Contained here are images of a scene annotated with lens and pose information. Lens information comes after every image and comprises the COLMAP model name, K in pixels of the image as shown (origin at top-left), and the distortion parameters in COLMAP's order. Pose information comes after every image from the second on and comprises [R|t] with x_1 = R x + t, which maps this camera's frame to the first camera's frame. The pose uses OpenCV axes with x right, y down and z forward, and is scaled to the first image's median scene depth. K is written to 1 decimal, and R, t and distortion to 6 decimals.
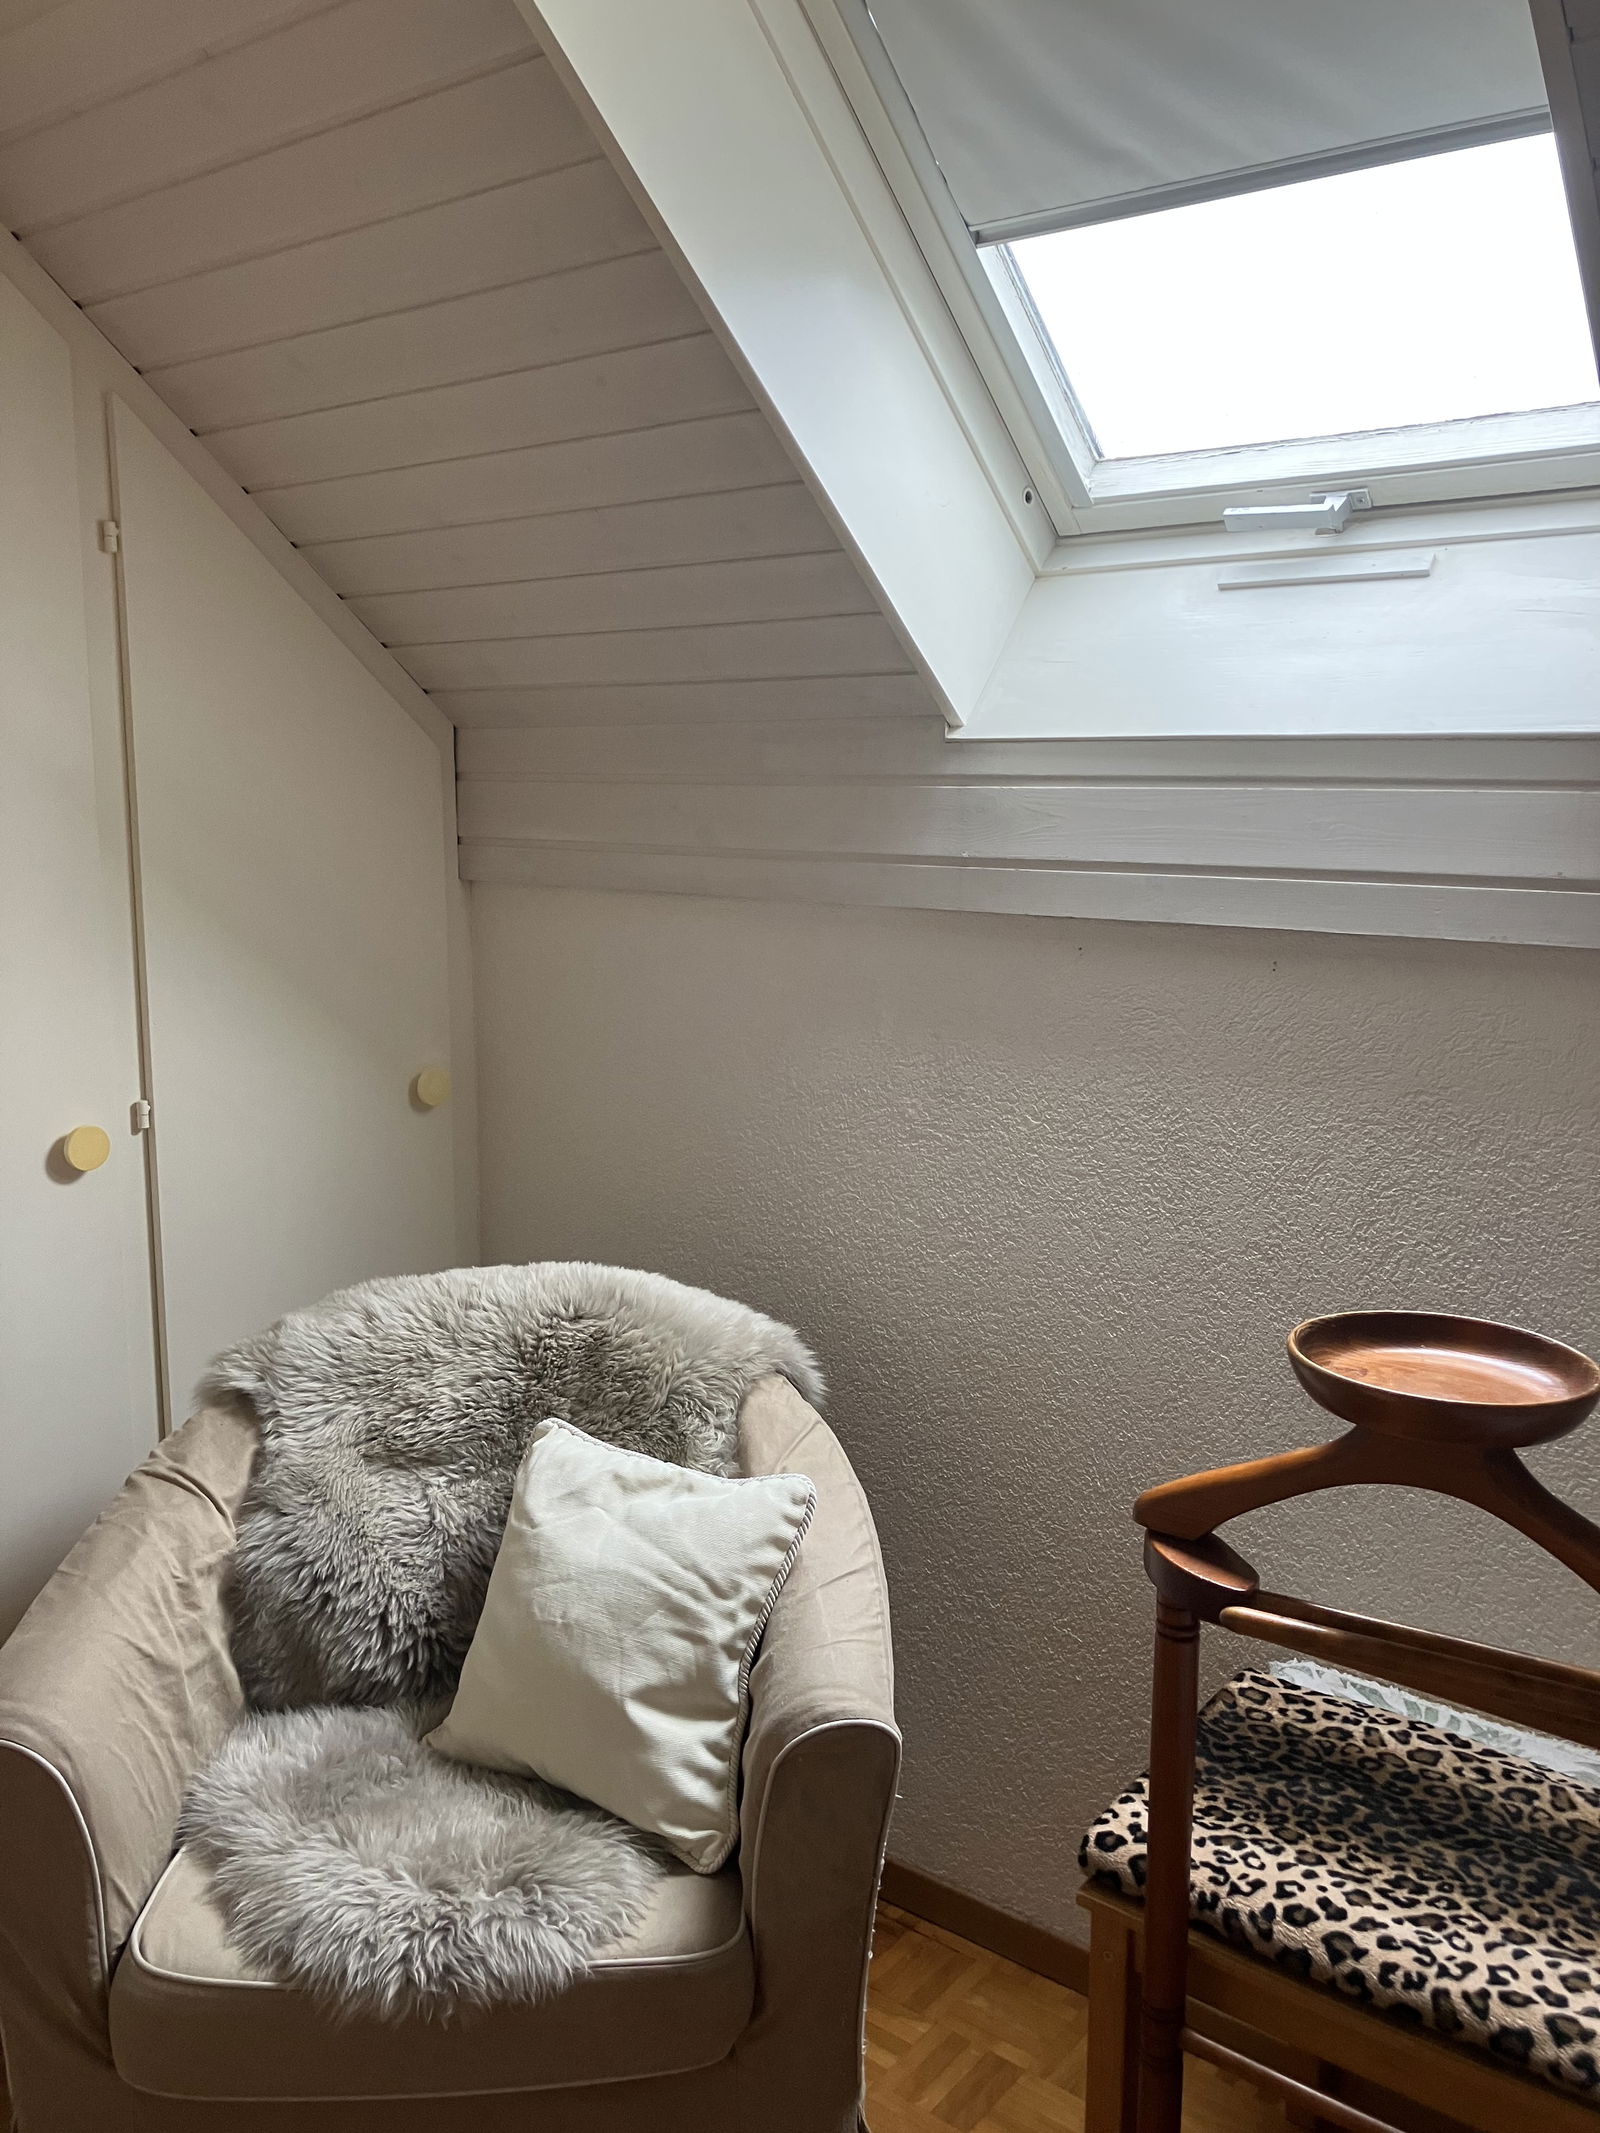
lens RADIAL K [[1722.3, 0, 798.1], [0, 1722.3, 1050.0], [0, 0, 1]] dist [0.009872, -0.012246]
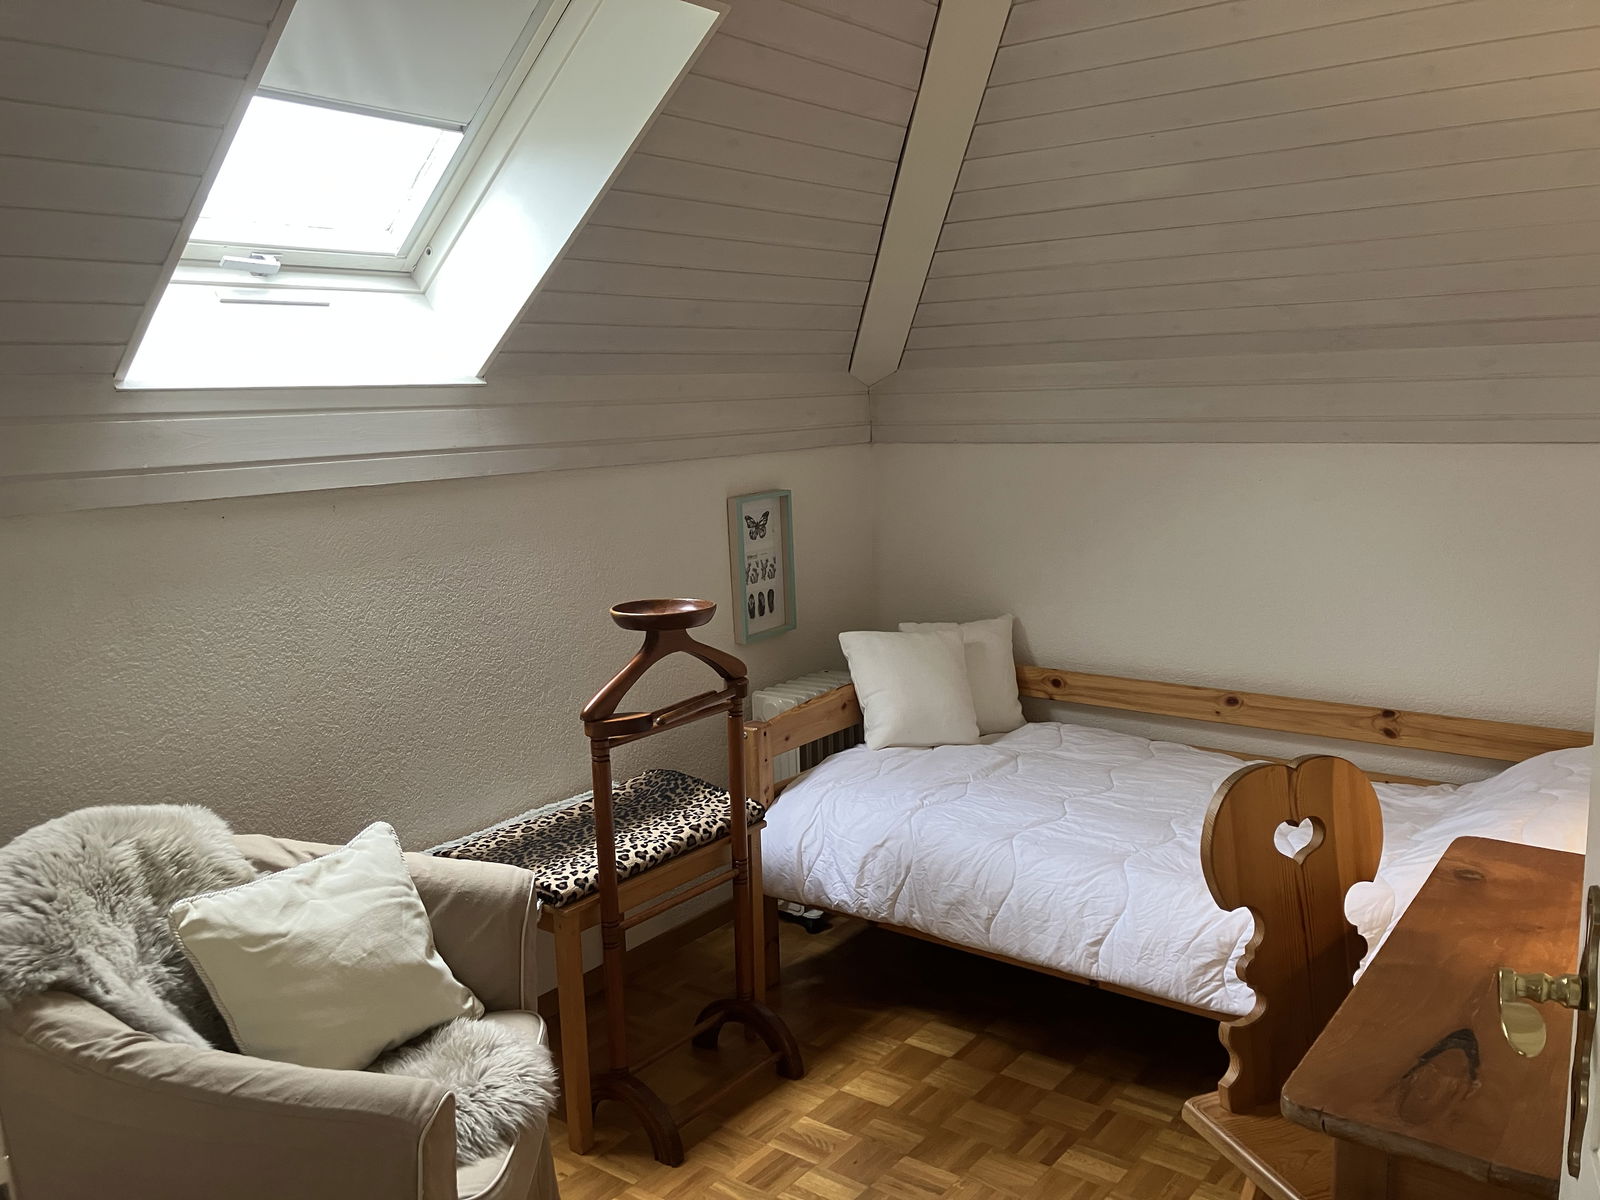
lens RADIAL K [[1291.9, 0, 800.0], [0, 1291.9, 600.0], [0, 0, 1]] dist [0.009872, -0.012246]
pose [[-0.007217, -0.164590, 0.986336, -1.149574], [0.185125, 0.969091, 0.163067, -0.088890], [-0.982689, 0.183772, 0.023476, 0.491910]]
